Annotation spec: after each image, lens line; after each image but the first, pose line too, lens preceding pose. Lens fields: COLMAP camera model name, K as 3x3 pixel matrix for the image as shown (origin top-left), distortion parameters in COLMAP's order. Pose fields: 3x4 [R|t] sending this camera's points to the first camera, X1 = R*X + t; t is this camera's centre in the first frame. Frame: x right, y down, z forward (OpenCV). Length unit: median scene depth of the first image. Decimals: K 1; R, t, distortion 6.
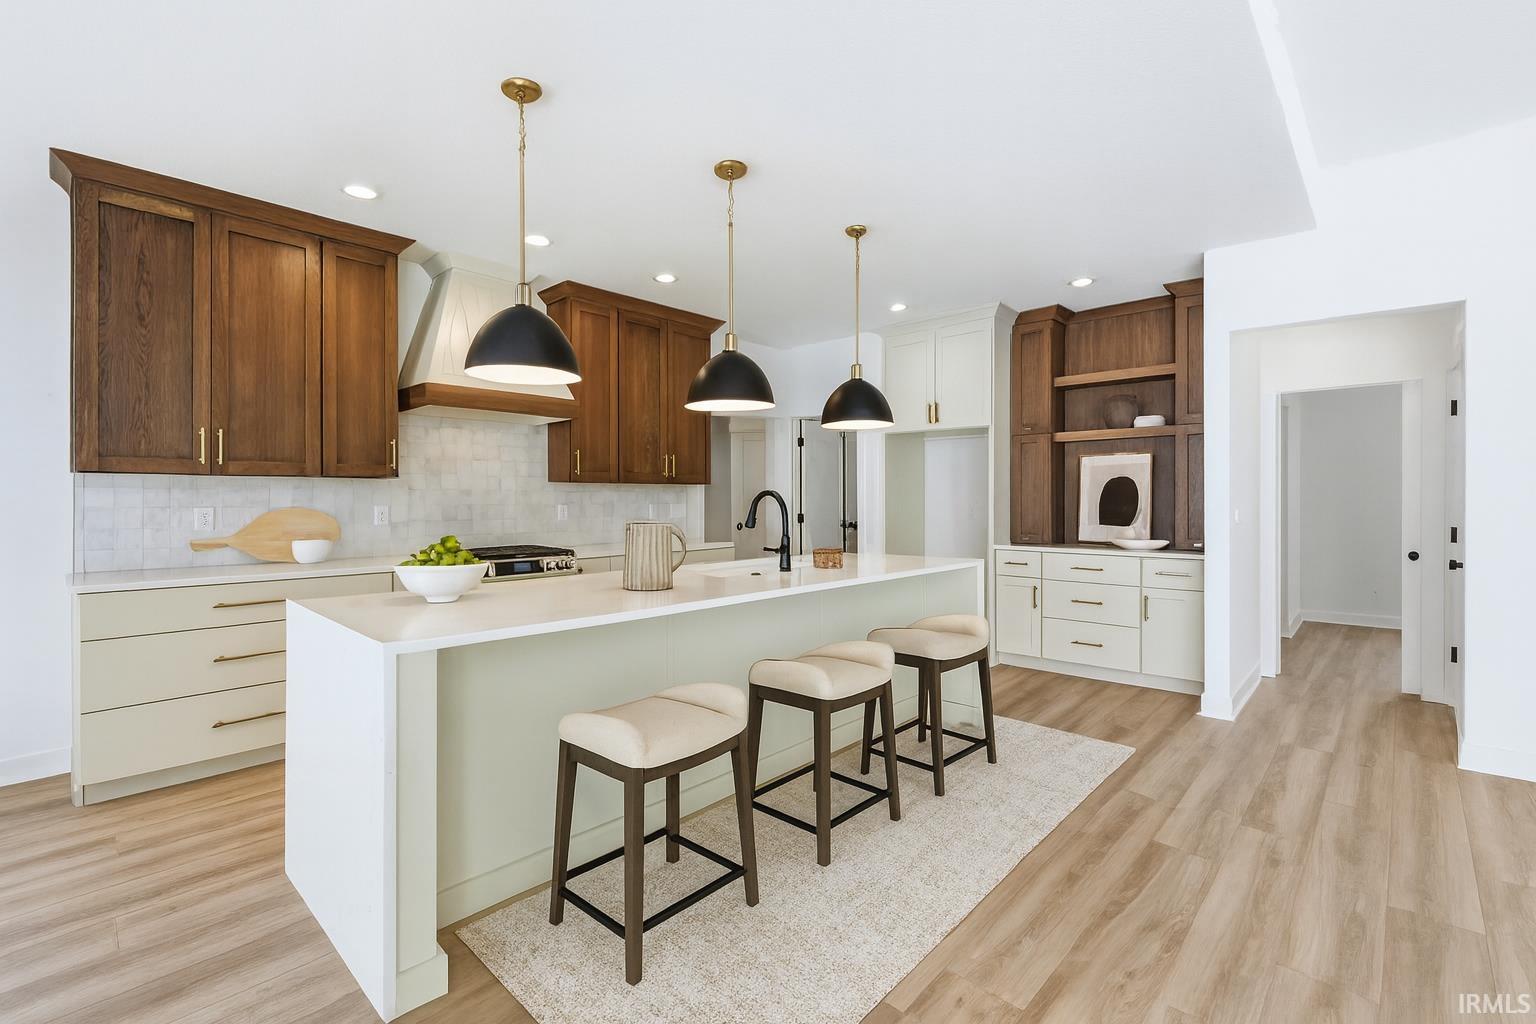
lens RADIAL K [[658.1, 0, 763.0], [0, 658.1, 467.0], [0, 0, 1]] dist [0.000711, -0.000014]
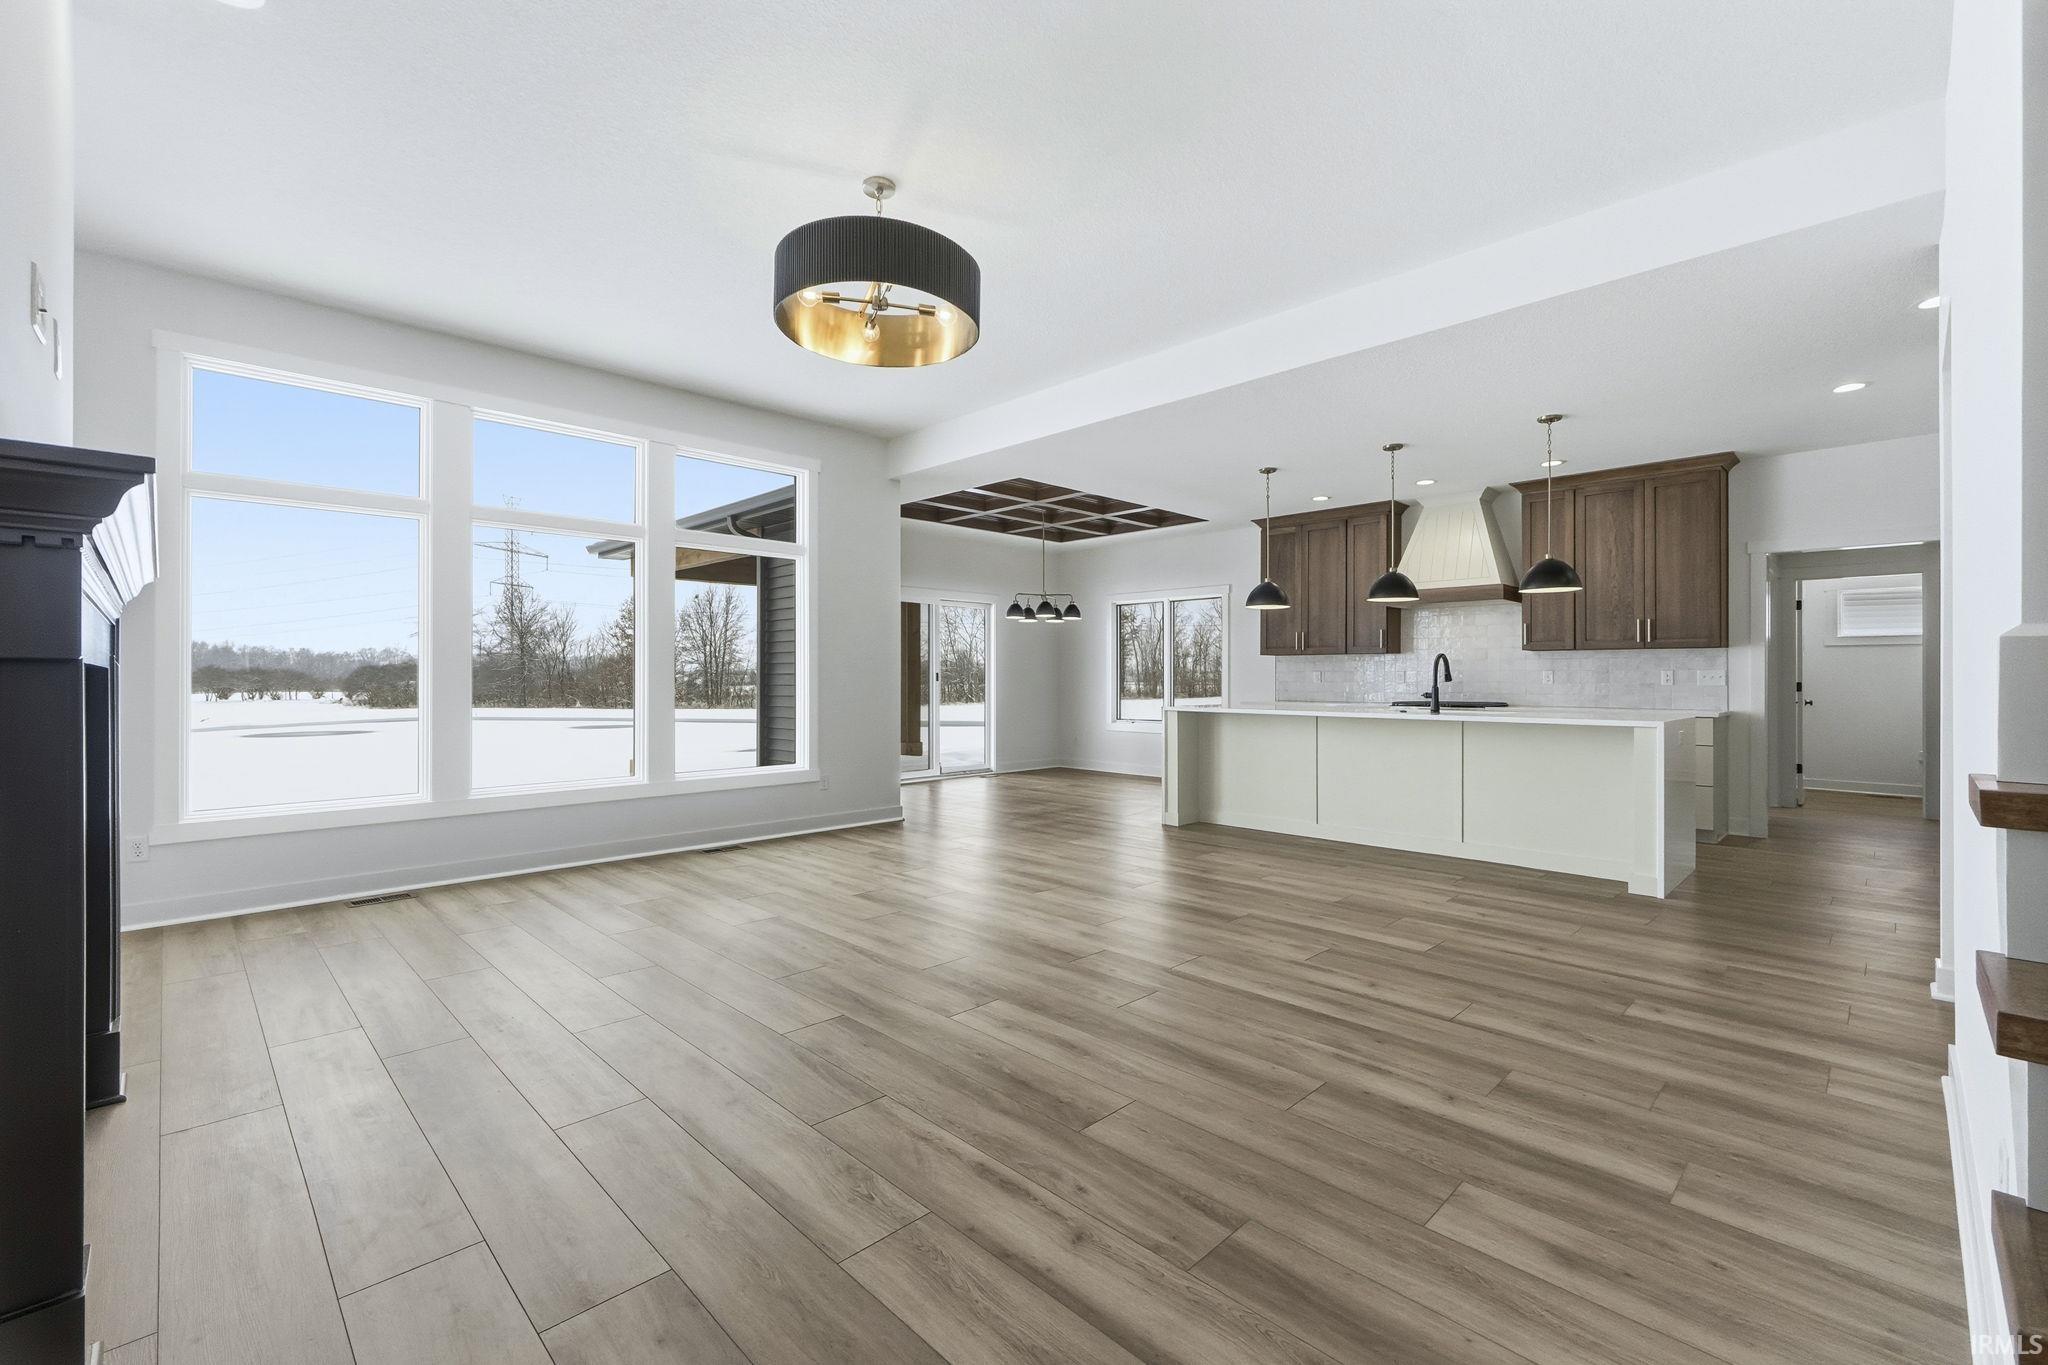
lens RADIAL K [[870.9, 0, 1029.2], [0, 870.9, 674.9], [0, 0, 1]] dist [-0.002274, -0.000436]
pose [[-0.011879, -0.005345, -0.999915, 1.370562], [0.036779, 0.999307, -0.005778, 0.043589], [0.999253, -0.036845, -0.011675, 0.136914]]
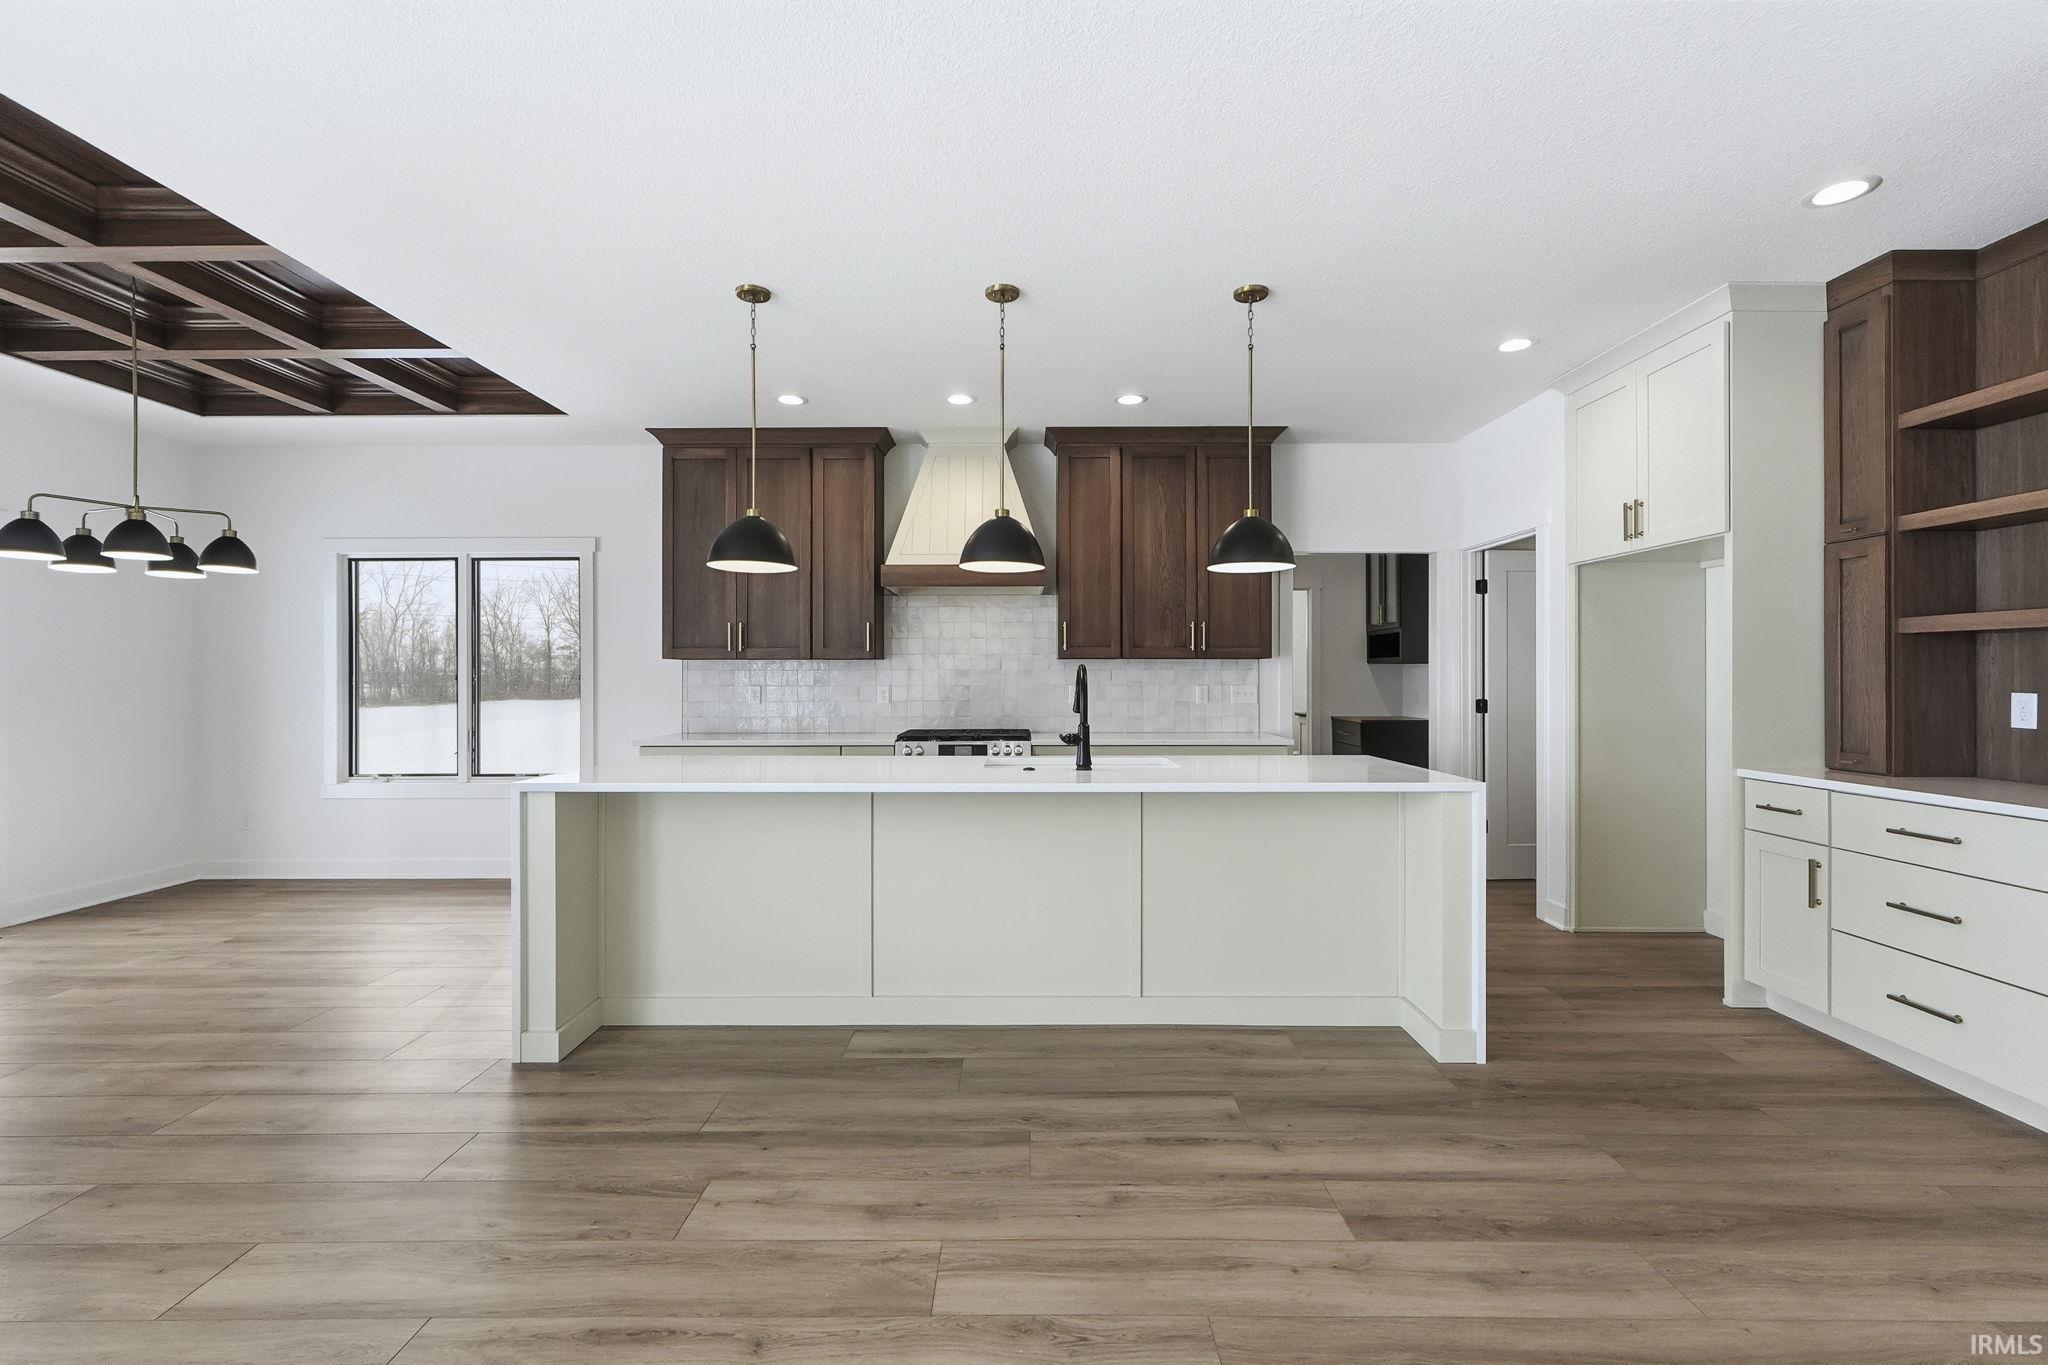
lens RADIAL K [[870.9, 0, 1029.2], [0, 870.9, 674.9], [0, 0, 1]] dist [-0.002274, -0.000436]
pose [[0.696921, -0.005170, -0.717129, 0.538778], [0.031668, 0.999220, 0.023572, 0.015122], [0.716448, -0.039138, 0.696542, 0.181153]]
